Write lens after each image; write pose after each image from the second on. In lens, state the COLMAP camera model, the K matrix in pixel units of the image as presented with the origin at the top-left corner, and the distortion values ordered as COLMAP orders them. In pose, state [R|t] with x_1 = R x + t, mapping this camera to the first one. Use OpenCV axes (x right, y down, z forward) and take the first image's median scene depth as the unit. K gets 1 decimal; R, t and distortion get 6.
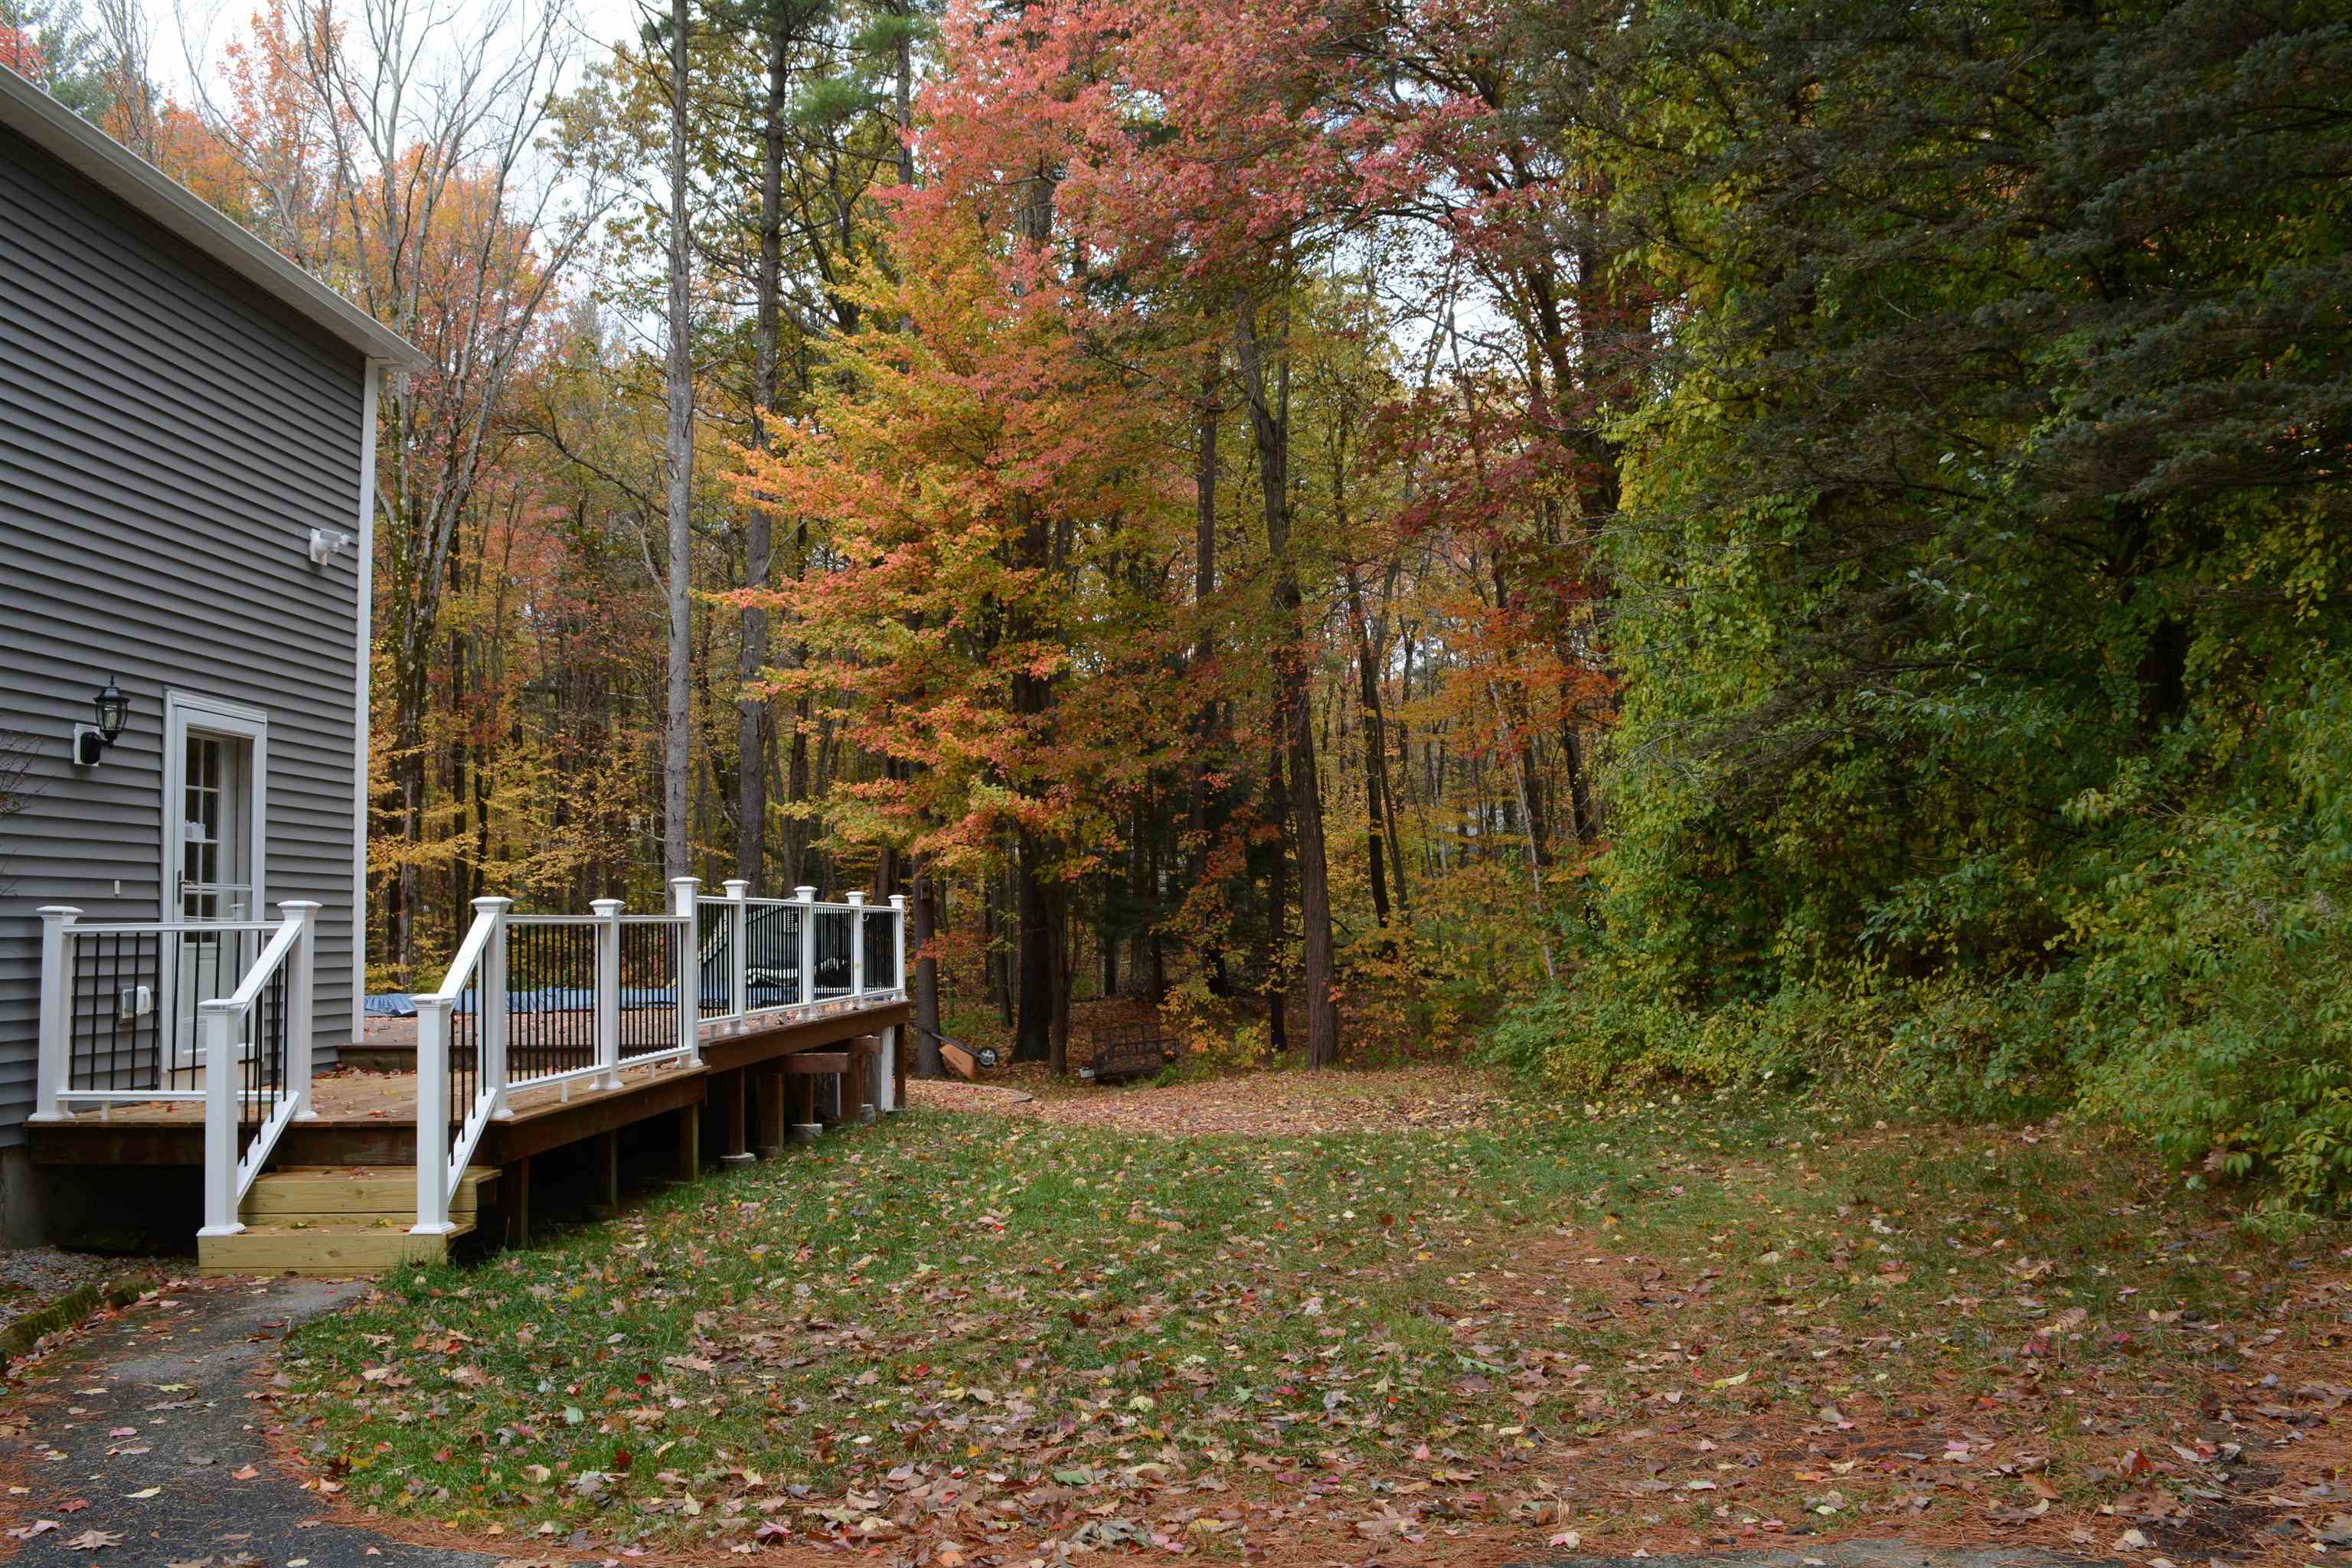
lens RADIAL K [[1872.5, 0, 1176.0], [0, 1872.5, 784.0], [0, 0, 1]] dist [-0.082218, 0.003441]
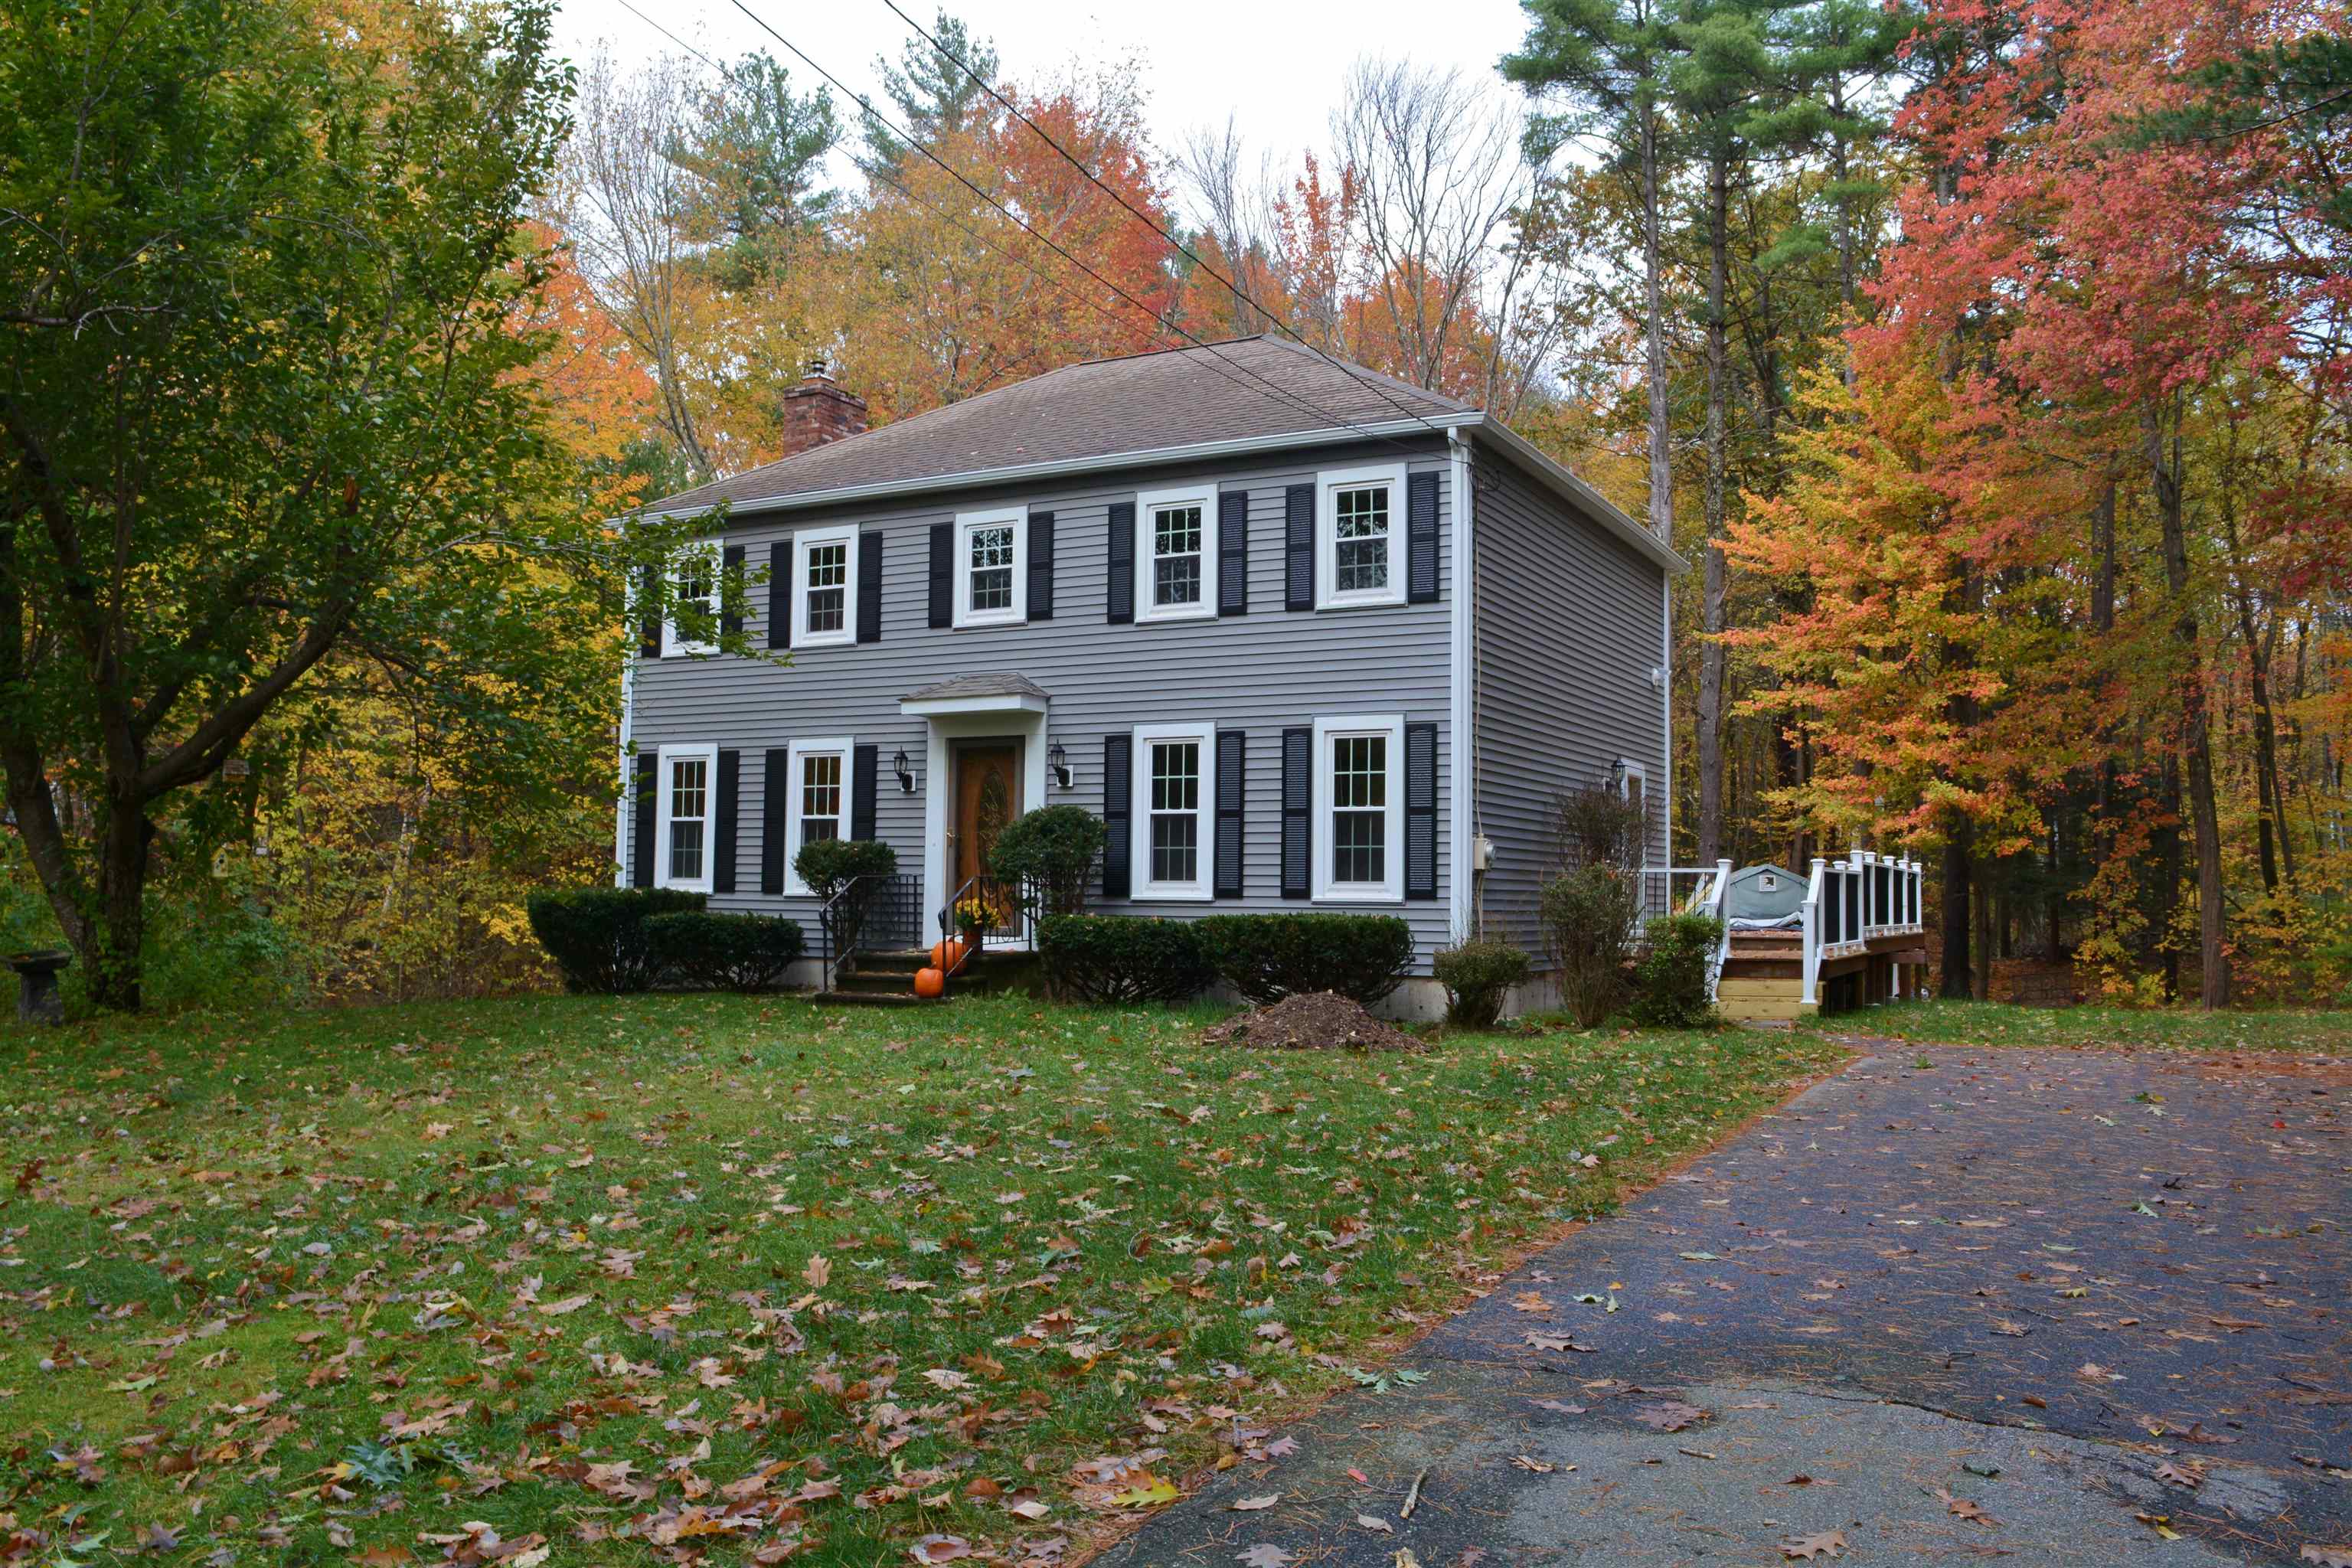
lens RADIAL K [[1872.5, 0, 1176.0], [0, 1872.5, 784.0], [0, 0, 1]] dist [-0.082218, 0.003441]
pose [[0.907027, 0.003966, -0.421053, -0.038267], [0.002895, 0.999873, 0.015654, -0.018600], [0.421062, -0.015417, 0.906901, -0.377202]]
